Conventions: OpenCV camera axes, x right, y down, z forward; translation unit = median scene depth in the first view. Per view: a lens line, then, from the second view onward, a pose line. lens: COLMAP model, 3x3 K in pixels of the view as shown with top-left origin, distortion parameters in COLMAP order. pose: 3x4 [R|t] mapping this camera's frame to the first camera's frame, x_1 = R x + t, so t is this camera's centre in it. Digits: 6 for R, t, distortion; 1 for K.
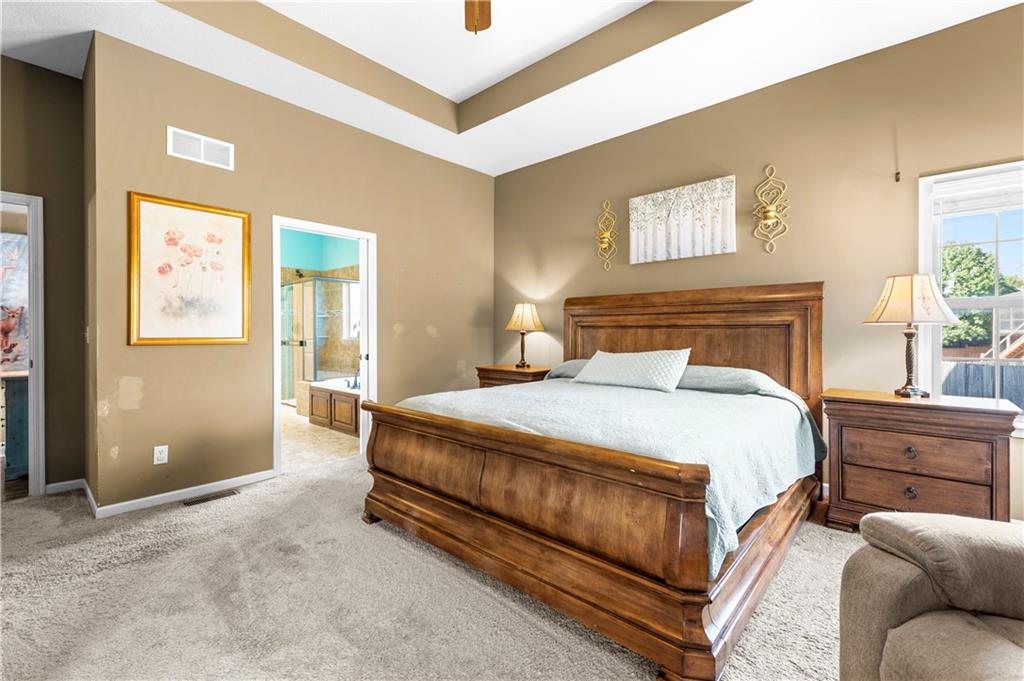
lens RADIAL K [[435.4, 0, 512.6], [0, 435.4, 334.0], [0, 0, 1]] dist [0.013643, -0.004917]
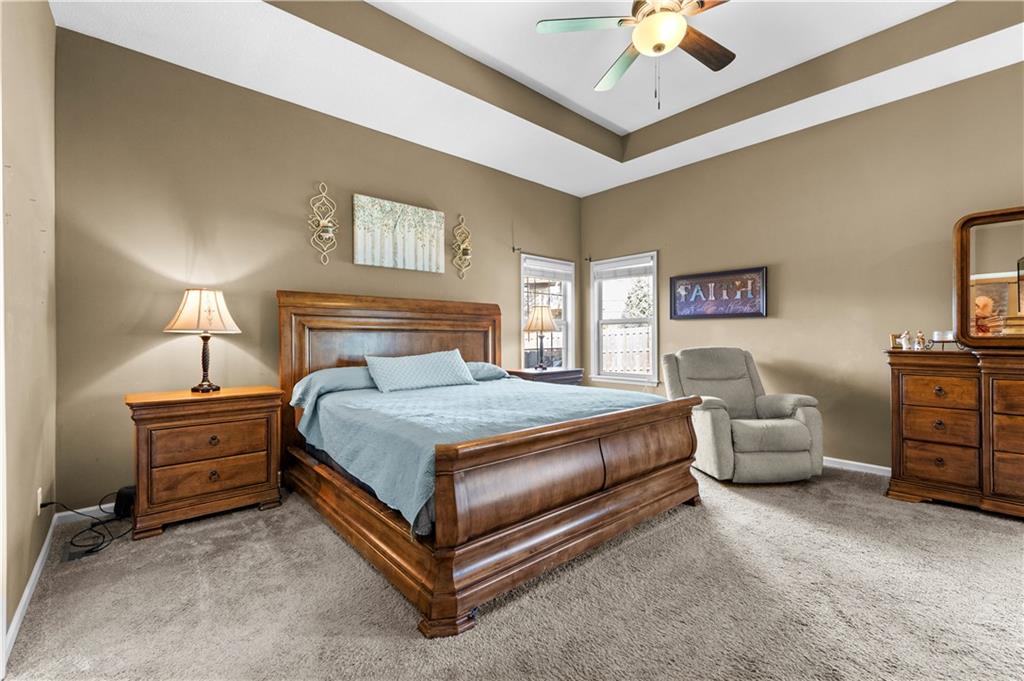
lens RADIAL K [[435.4, 0, 509.2], [0, 435.4, 339.6], [0, 0, 1]] dist [0.013643, -0.004917]
pose [[0.124455, -0.010511, 0.992170, -0.674256], [0.002854, 0.999944, 0.010235, -0.004599], [-0.992221, 0.001558, 0.124478, 0.593347]]
